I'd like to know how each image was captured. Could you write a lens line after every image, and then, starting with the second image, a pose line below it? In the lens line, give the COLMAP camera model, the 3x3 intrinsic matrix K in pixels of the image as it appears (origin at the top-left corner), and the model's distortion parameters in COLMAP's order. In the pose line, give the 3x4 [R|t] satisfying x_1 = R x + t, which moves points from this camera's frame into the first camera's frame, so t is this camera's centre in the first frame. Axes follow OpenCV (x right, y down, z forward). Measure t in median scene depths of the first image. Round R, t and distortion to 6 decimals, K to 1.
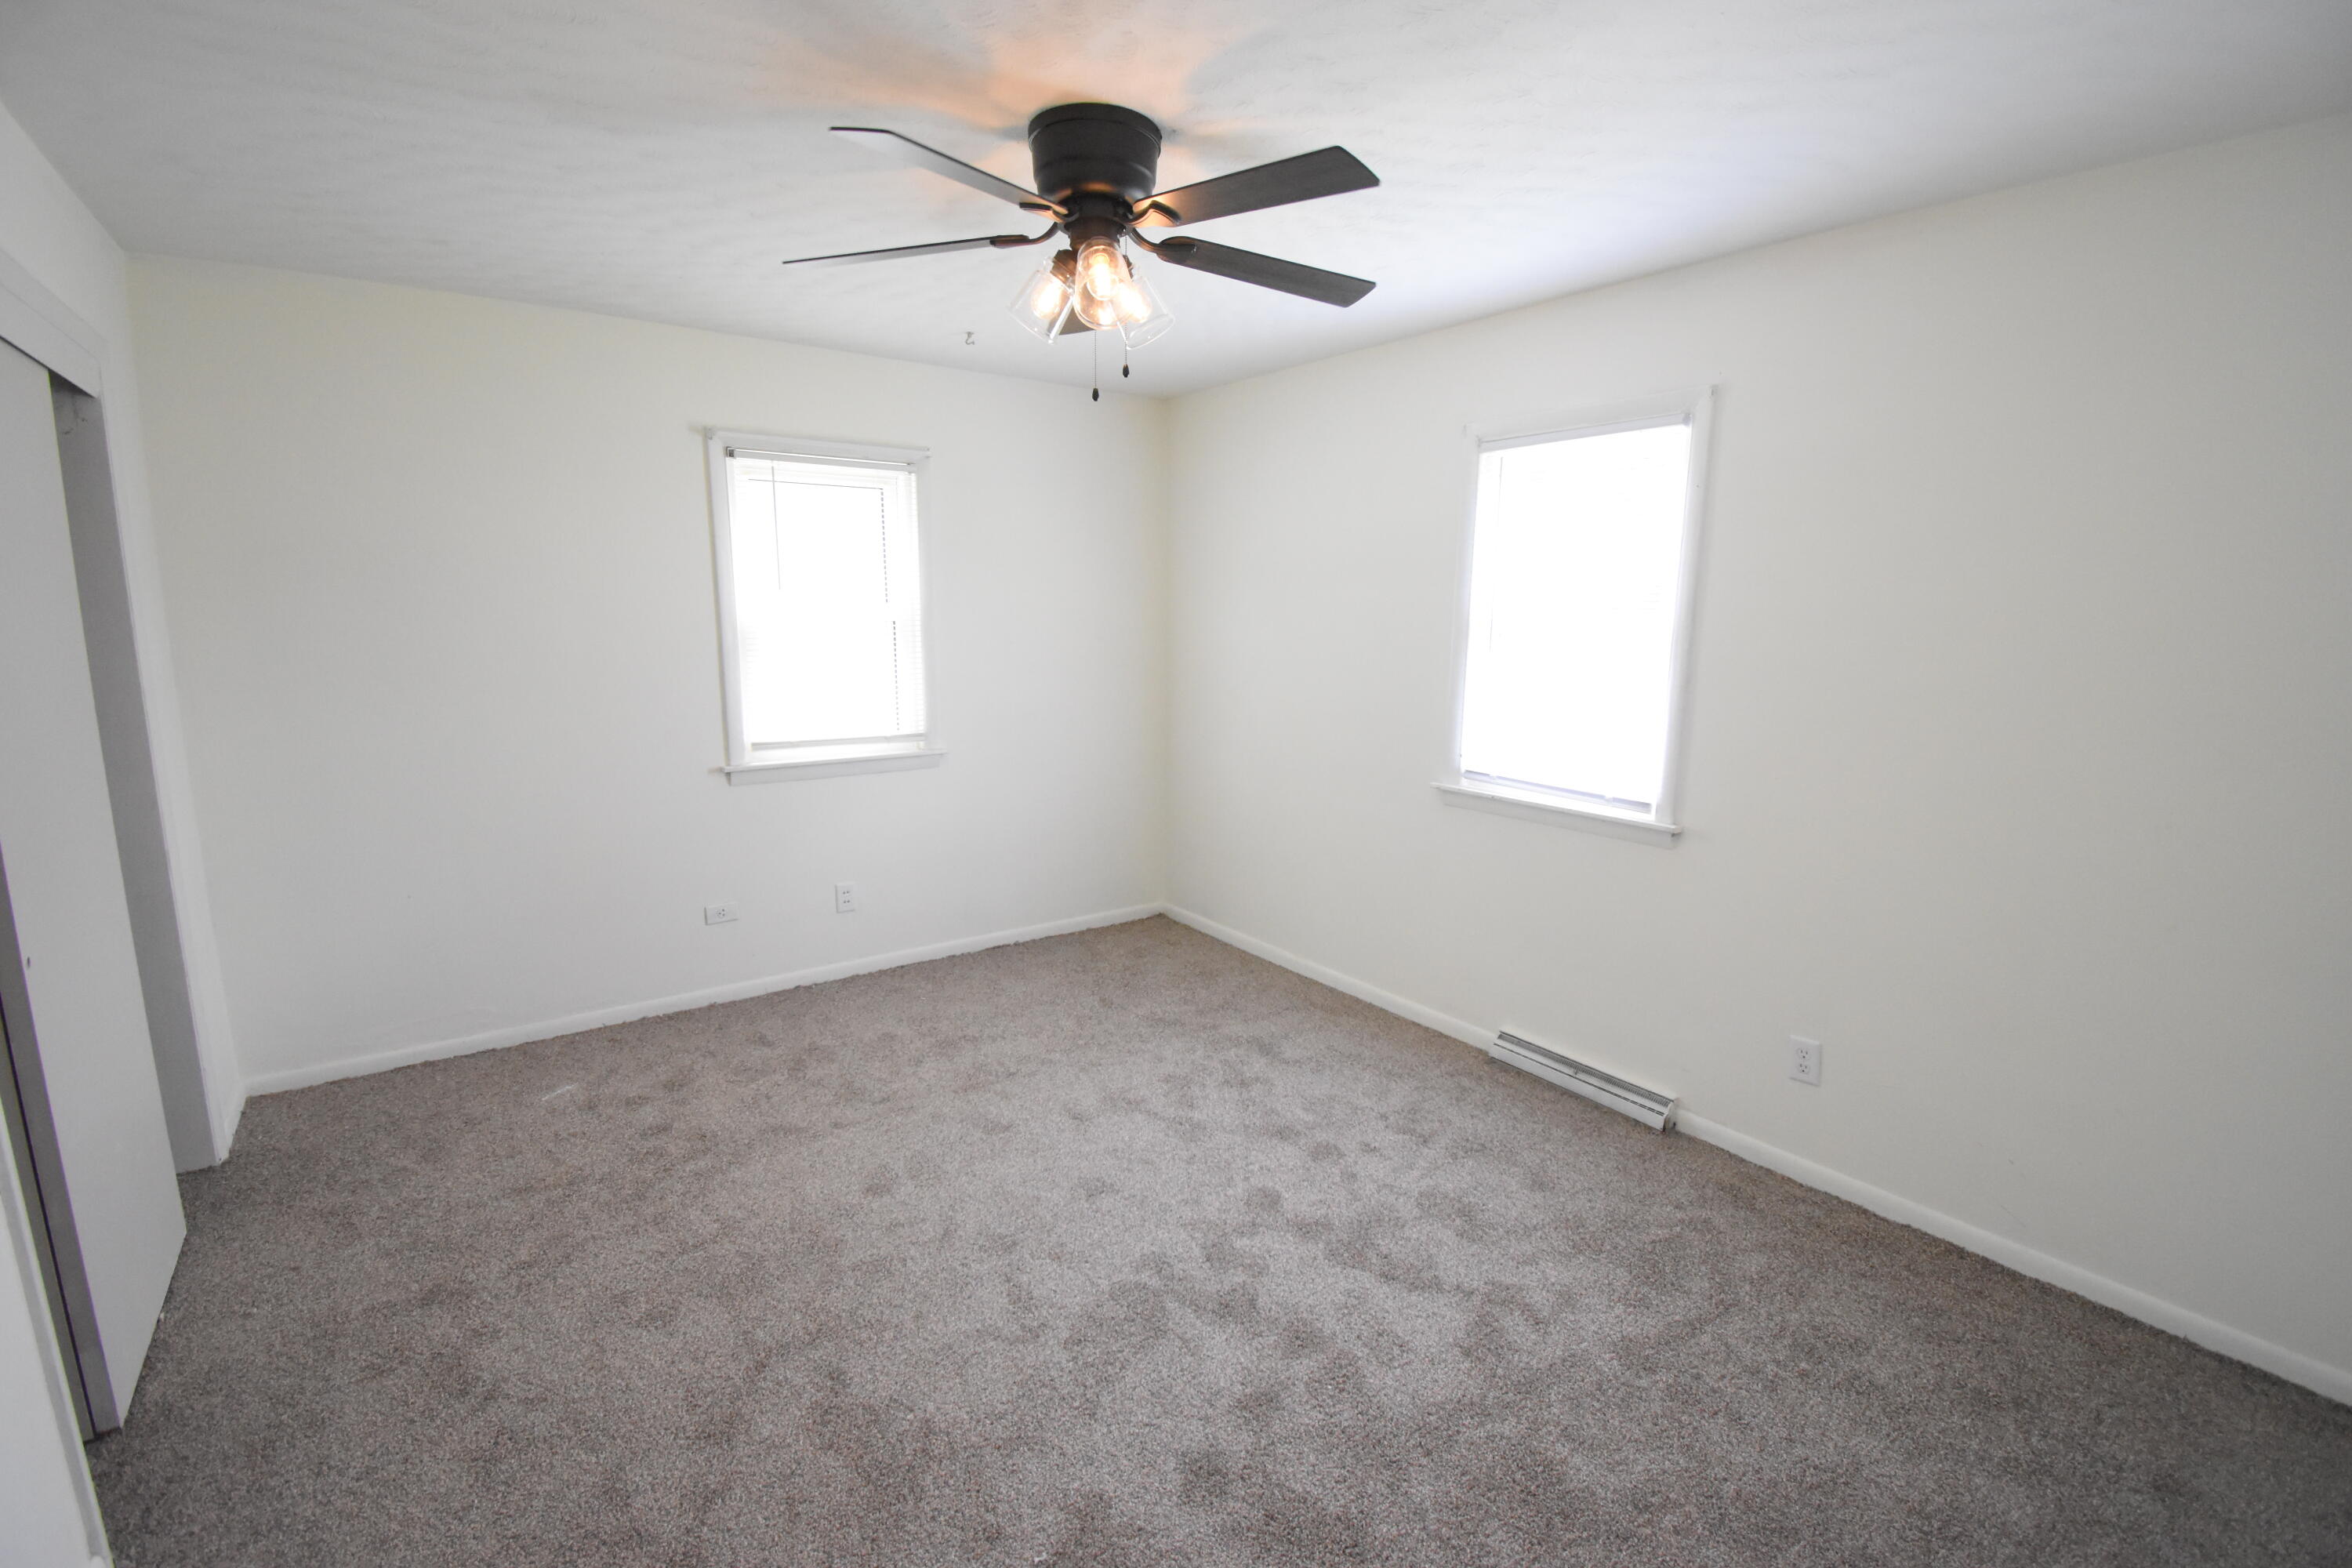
lens RADIAL K [[1041.9, 0, 1180.9], [0, 1041.9, 793.1], [0, 0, 1]] dist [0.000928, -0.013300]
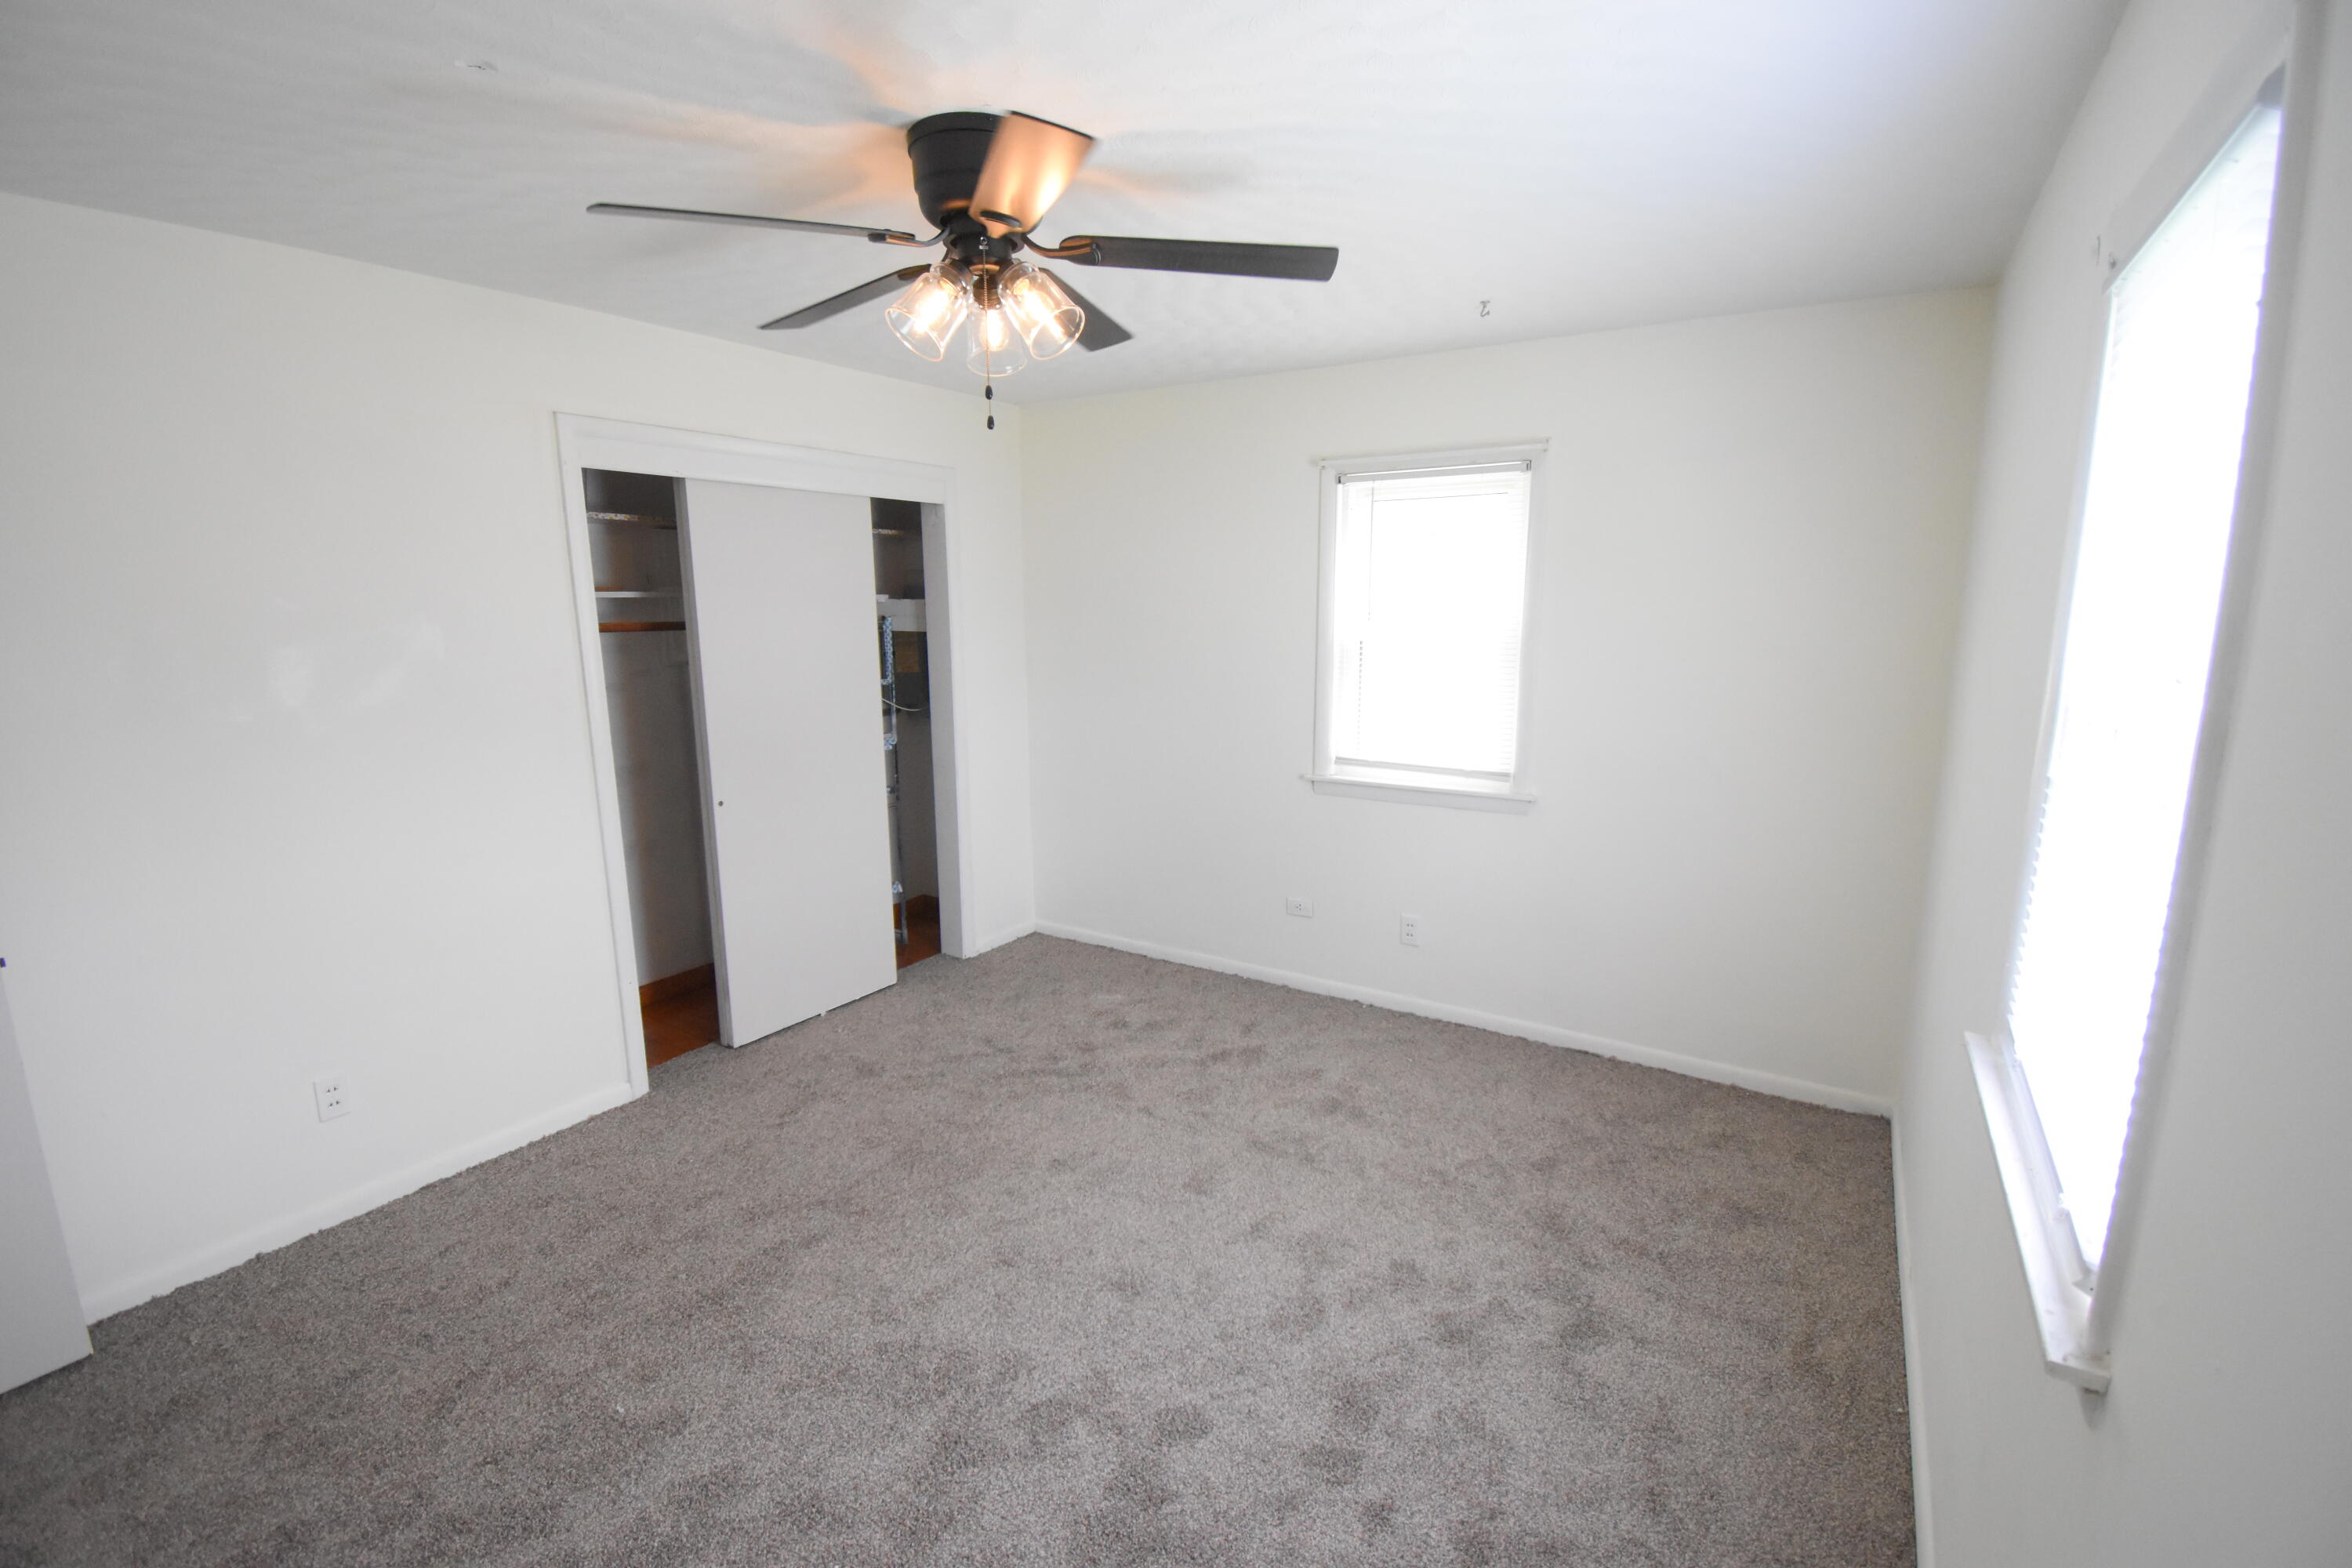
lens RADIAL K [[1041.9, 0, 1175.6], [0, 1041.9, 790.1], [0, 0, 1]] dist [0.000928, -0.013300]
pose [[0.358461, 0.162492, -0.919294, 0.544979], [-0.160013, 0.980857, 0.110979, -0.115953], [0.919729, 0.107317, 0.377599, 0.511842]]
